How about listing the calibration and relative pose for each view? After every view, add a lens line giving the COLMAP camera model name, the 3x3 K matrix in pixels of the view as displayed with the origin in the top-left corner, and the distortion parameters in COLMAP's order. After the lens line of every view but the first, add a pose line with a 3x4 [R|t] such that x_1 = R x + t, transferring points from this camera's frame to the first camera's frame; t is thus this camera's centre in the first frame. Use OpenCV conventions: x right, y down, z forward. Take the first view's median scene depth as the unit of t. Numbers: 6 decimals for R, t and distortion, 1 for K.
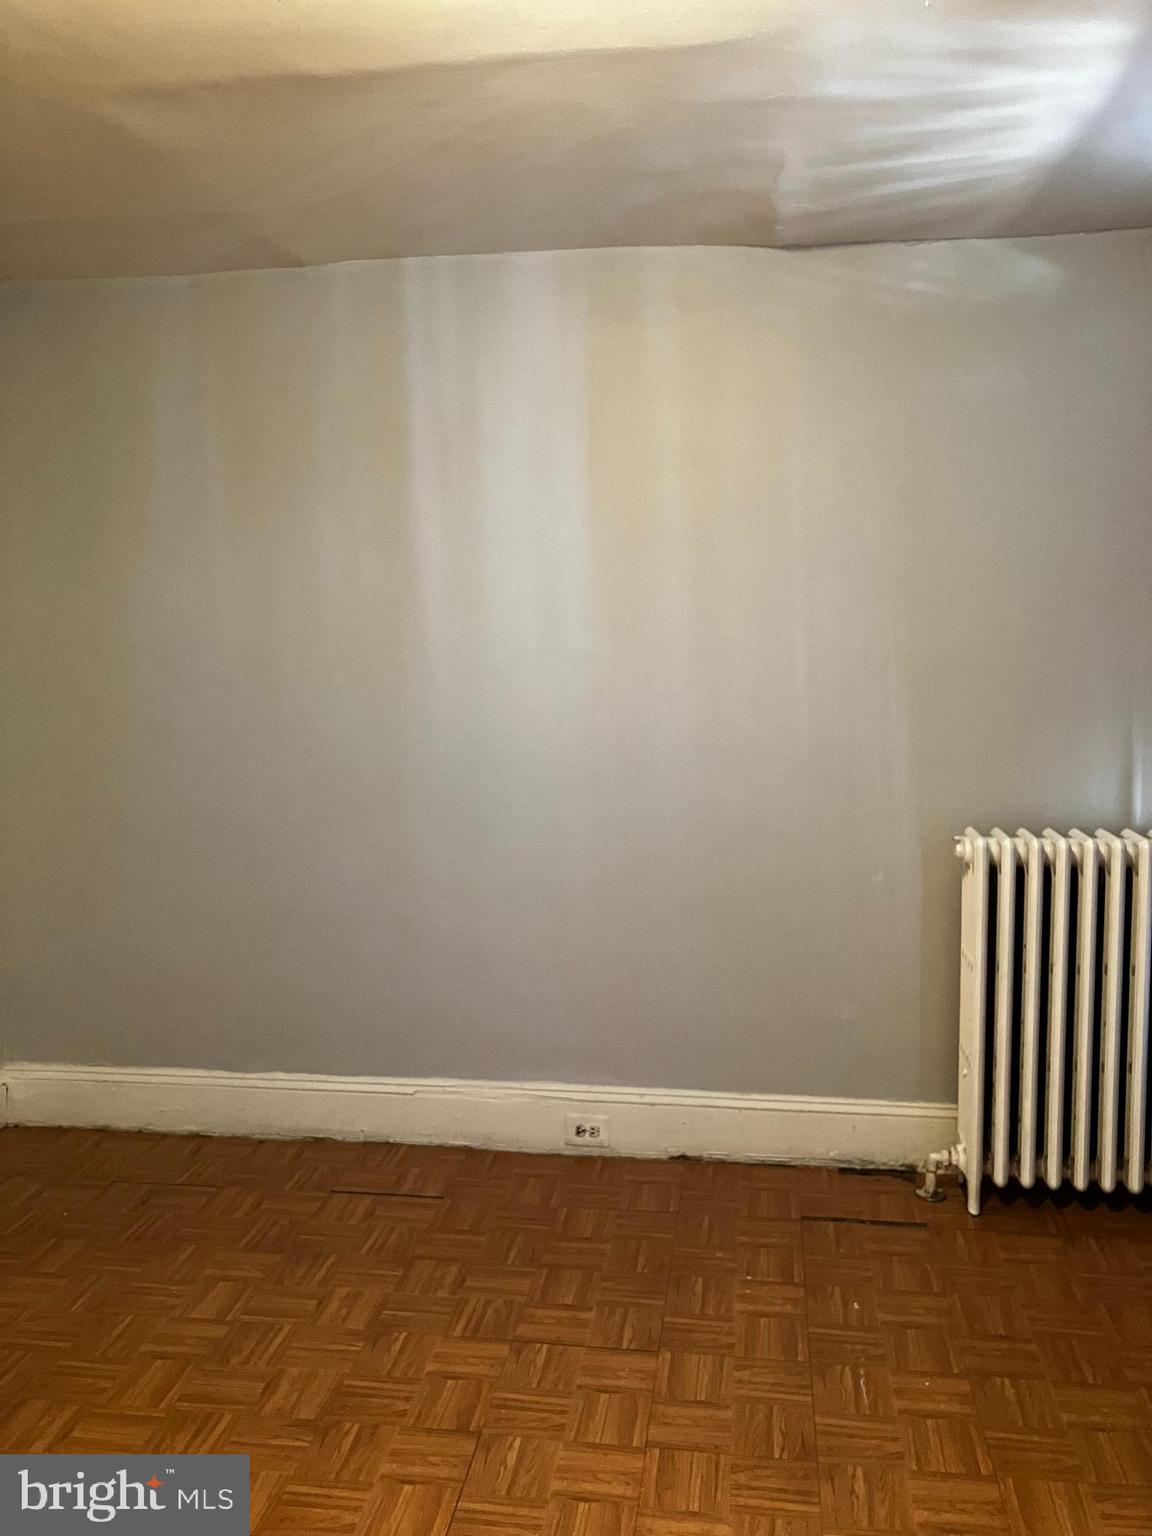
lens RADIAL K [[1296.3, 0, 573.9], [0, 1296.3, 759.1], [0, 0, 1]] dist [0.035128, 0.000554]
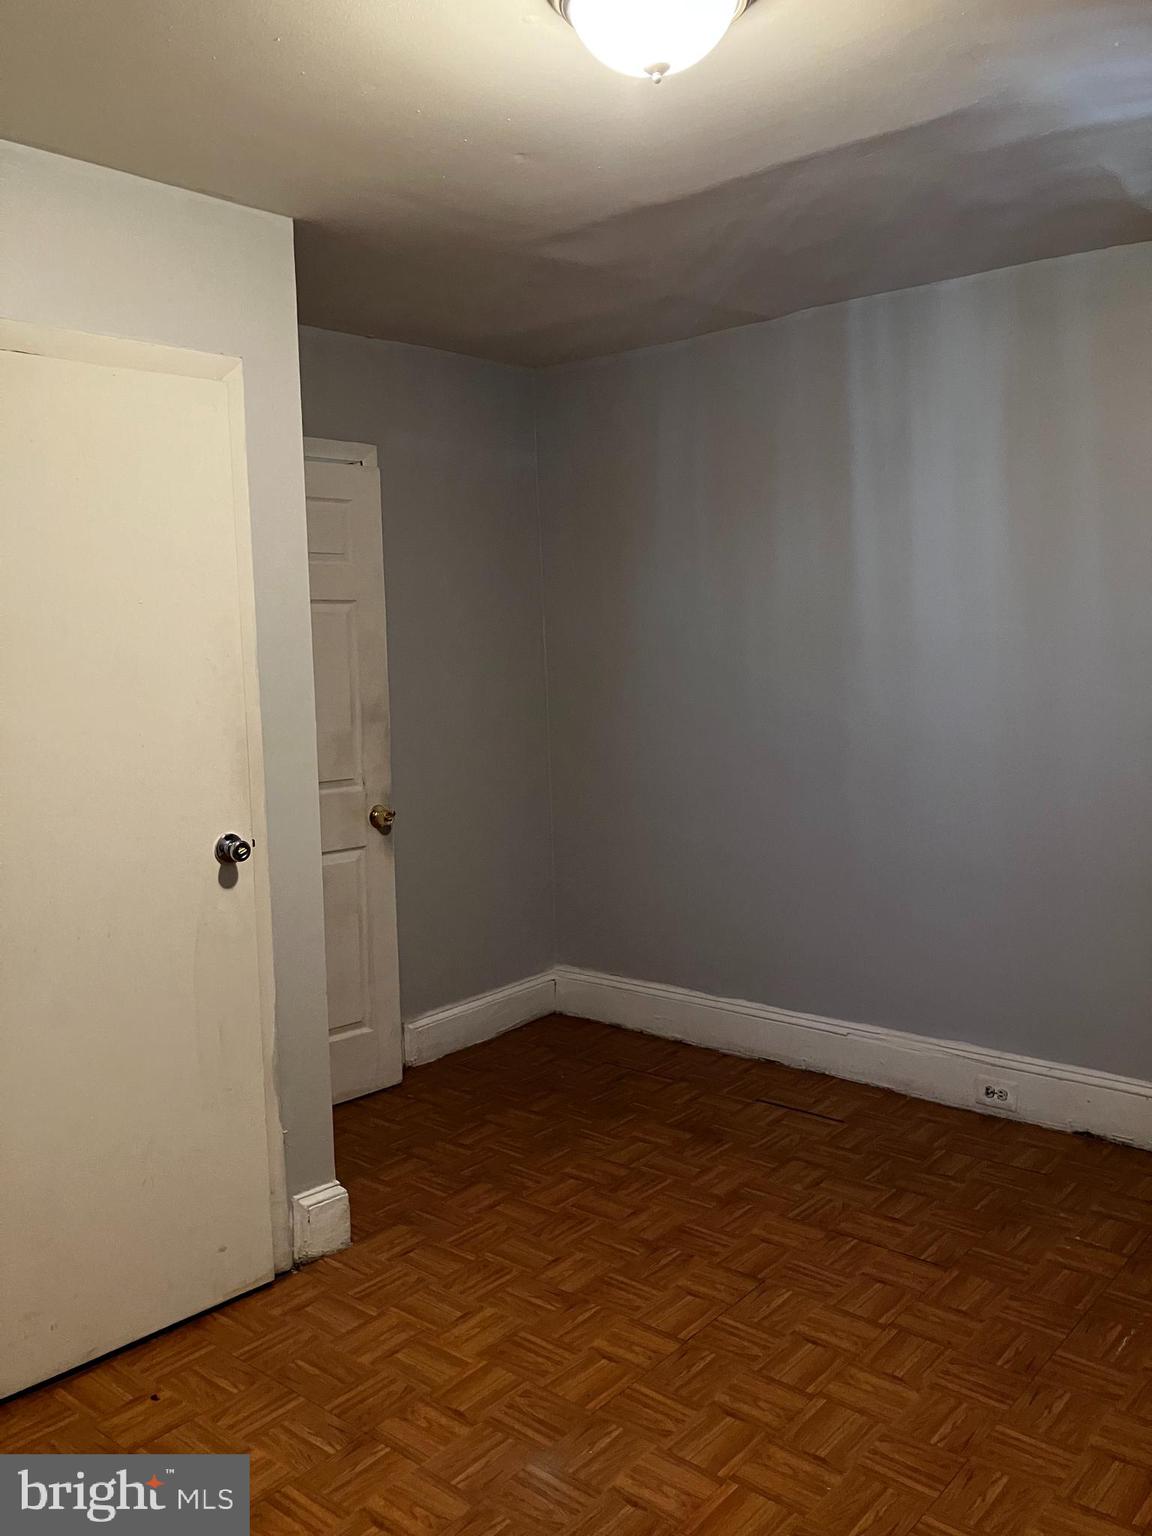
lens RADIAL K [[1296.3, 0, 573.9], [0, 1296.3, 759.1], [0, 0, 1]] dist [0.035128, 0.000554]
pose [[0.849516, 0.039972, -0.526046, 0.271431], [-0.037270, 0.999181, 0.015737, 0.008908], [0.526244, 0.006237, 0.850310, -0.093044]]
